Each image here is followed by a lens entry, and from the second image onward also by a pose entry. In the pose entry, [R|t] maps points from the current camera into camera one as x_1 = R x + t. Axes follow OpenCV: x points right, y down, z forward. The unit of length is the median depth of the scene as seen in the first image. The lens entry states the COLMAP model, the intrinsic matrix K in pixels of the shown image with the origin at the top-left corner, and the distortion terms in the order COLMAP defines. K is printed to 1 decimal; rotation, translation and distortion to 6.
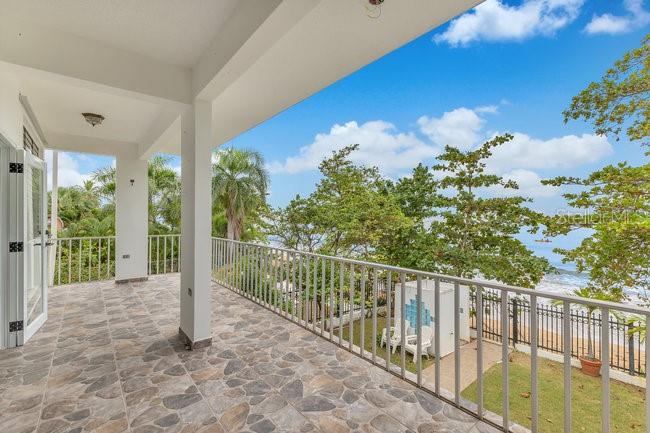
lens RADIAL K [[283.7, 0, 327.0], [0, 283.7, 217.5], [0, 0, 1]] dist [0.007636, -0.000052]
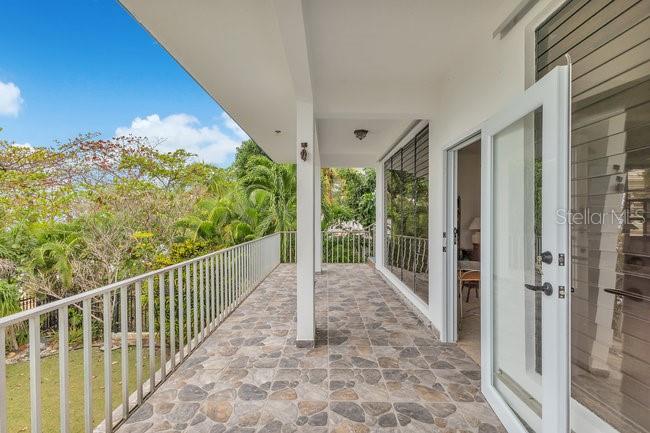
lens RADIAL K [[283.7, 0, 324.6], [0, 283.7, 217.7], [0, 0, 1]] dist [0.007636, -0.000052]
pose [[-0.755837, -0.002431, 0.654756, -1.215566], [0.002439, 0.999976, 0.006527, -0.003671], [-0.654756, 0.006530, -0.755813, 1.781227]]
